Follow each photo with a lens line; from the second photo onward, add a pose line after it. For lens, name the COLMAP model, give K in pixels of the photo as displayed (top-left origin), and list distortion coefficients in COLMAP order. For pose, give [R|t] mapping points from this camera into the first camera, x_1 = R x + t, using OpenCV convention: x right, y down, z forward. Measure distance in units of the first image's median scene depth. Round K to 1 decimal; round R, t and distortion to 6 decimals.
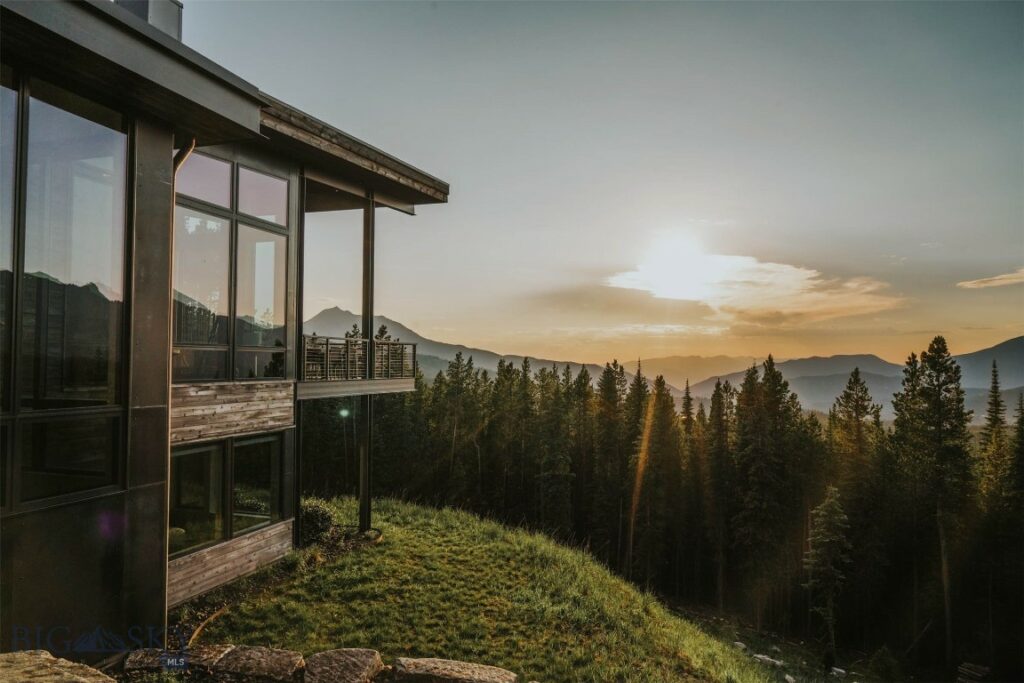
lens RADIAL K [[684.6, 0, 512.0], [0, 684.6, 345.1], [0, 0, 1]] dist [-0.026813, 0.022736]
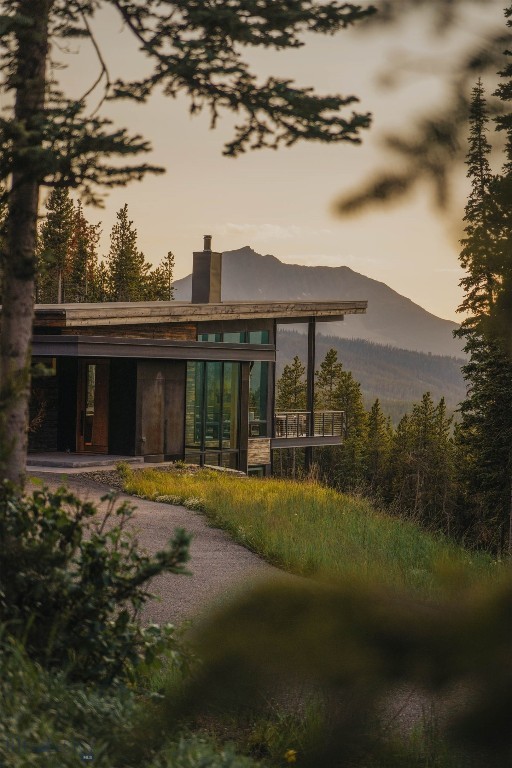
lens RADIAL K [[1511.5, 0, 256.0], [0, 1511.5, 384.0], [0, 0, 1]] dist [-0.260255, 1.274898]
pose [[0.969971, 0.023142, -0.242118, 0.445573], [-0.015259, 0.999292, 0.034384, -0.165756], [0.242743, -0.029657, 0.969637, -2.099016]]
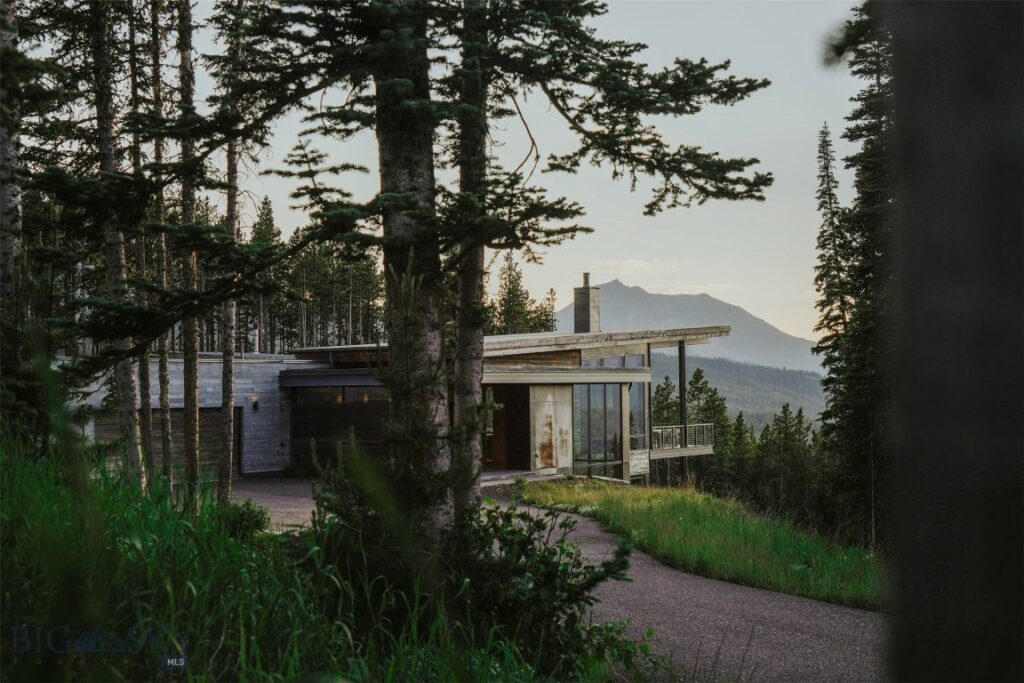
lens RADIAL K [[1338.6, 0, 512.0], [0, 1338.6, 341.5], [0, 0, 1]] dist [-0.082724, -0.034563]
pose [[0.945341, -0.026445, -0.325008, 0.436981], [0.023759, 0.999643, -0.012232, -0.168421], [0.325216, 0.003842, 0.945632, -2.109665]]
